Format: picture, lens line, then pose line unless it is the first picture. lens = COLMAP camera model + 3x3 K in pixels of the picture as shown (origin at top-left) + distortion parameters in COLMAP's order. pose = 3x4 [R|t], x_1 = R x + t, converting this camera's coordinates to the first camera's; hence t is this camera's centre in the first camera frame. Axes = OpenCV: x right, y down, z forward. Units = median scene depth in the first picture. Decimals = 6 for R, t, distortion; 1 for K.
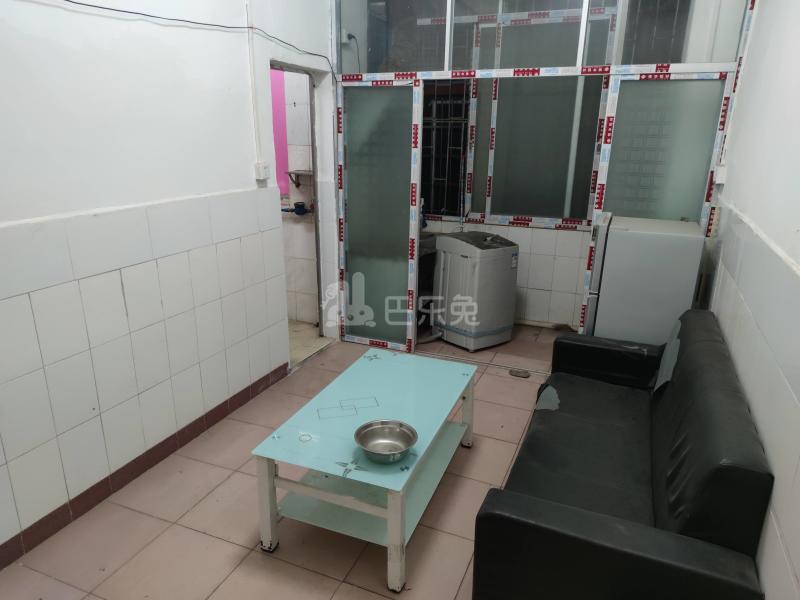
lens RADIAL K [[559.1, 0, 397.8], [0, 559.1, 300.6], [0, 0, 1]] dist [0.029563, -0.022304]
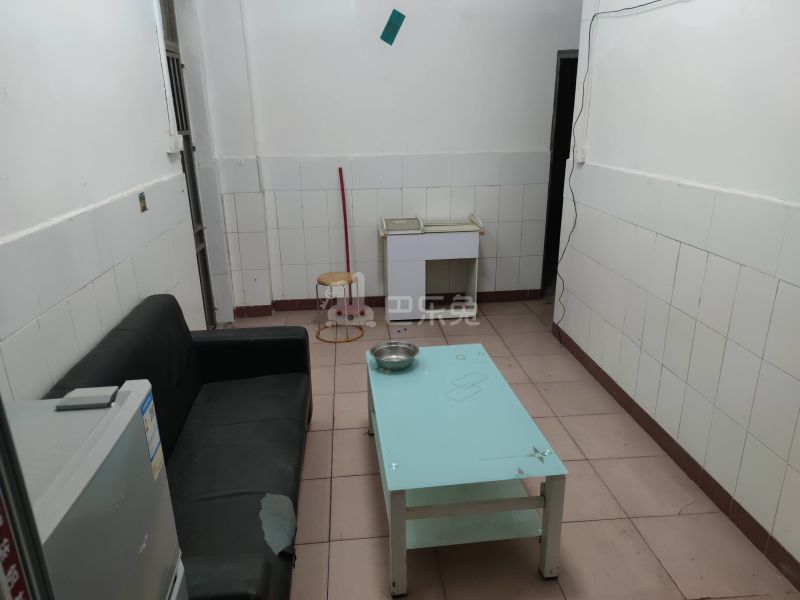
lens RADIAL K [[559.1, 0, 397.7], [0, 559.1, 302.1], [0, 0, 1]] dist [0.029563, -0.022304]
pose [[-0.875104, 0.154817, -0.458503, 0.445985], [-0.141530, 0.824149, 0.548405, -0.452031], [0.462777, 0.544803, -0.699305, 1.521126]]
